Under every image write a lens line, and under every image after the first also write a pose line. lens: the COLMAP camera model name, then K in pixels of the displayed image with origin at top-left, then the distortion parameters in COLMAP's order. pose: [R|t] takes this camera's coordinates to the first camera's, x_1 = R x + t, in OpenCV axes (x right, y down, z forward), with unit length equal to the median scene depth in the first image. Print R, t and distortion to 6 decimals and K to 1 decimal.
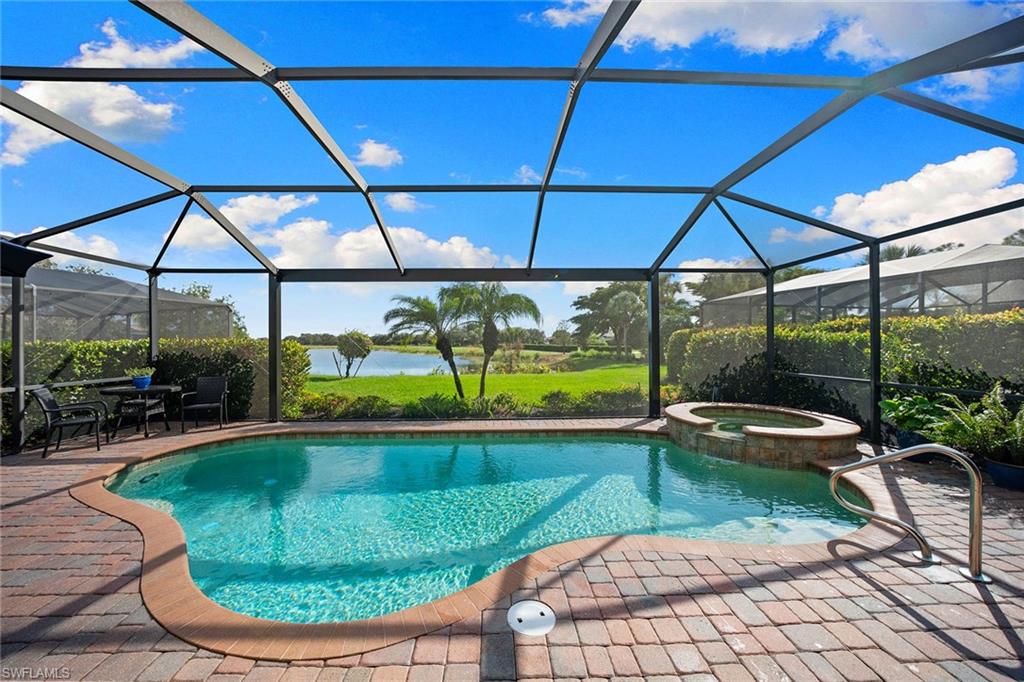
lens RADIAL K [[353.7, 0, 500.6], [0, 353.7, 341.5], [0, 0, 1]] dist [-0.017840, 0.000335]
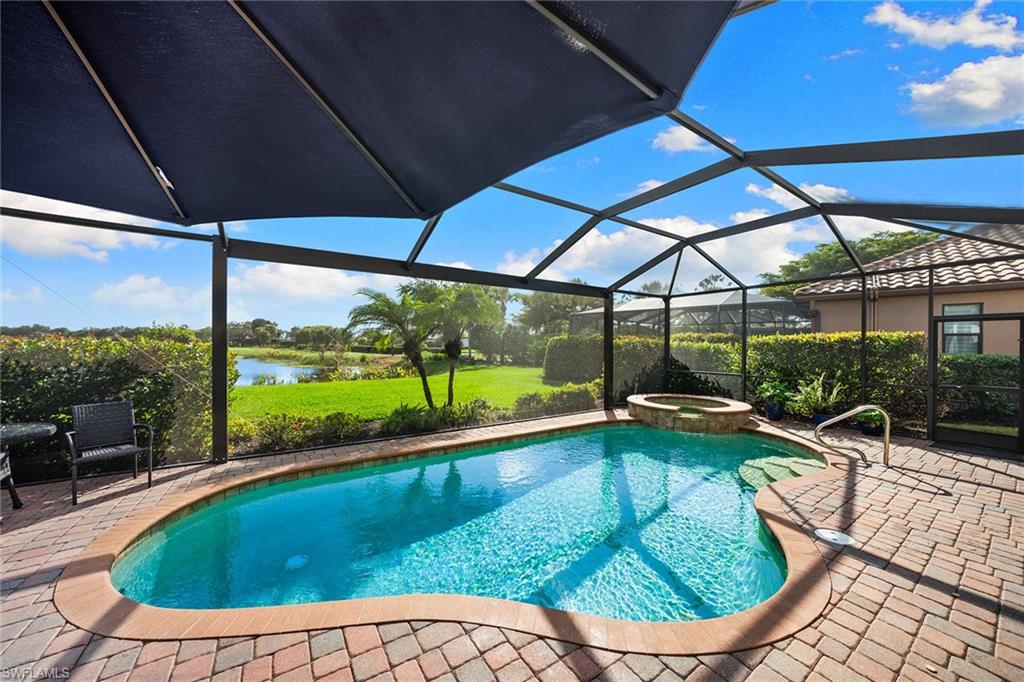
lens RADIAL K [[357.8, 0, 513.9], [0, 357.8, 344.2], [0, 0, 1]] dist [-0.000623, -0.007556]
pose [[0.843648, 0.012651, 0.536748, -0.629288], [-0.014394, 0.999896, -0.000943, -0.007752], [-0.536704, -0.006930, 0.843742, 0.150008]]
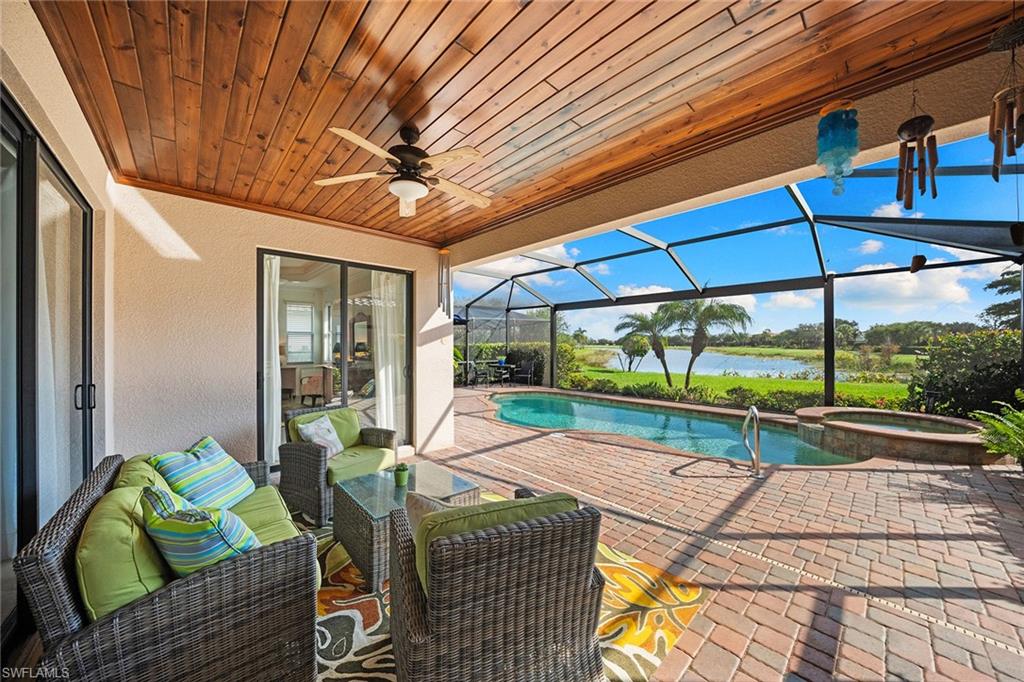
lens RADIAL K [[357.8, 0, 513.9], [0, 357.8, 344.2], [0, 0, 1]] dist [-0.000623, -0.007556]
pose [[0.666223, 0.004711, -0.745738, 0.722652], [-0.000724, 0.999984, 0.005670, -0.011677], [0.745752, -0.003238, 0.666216, -0.464711]]
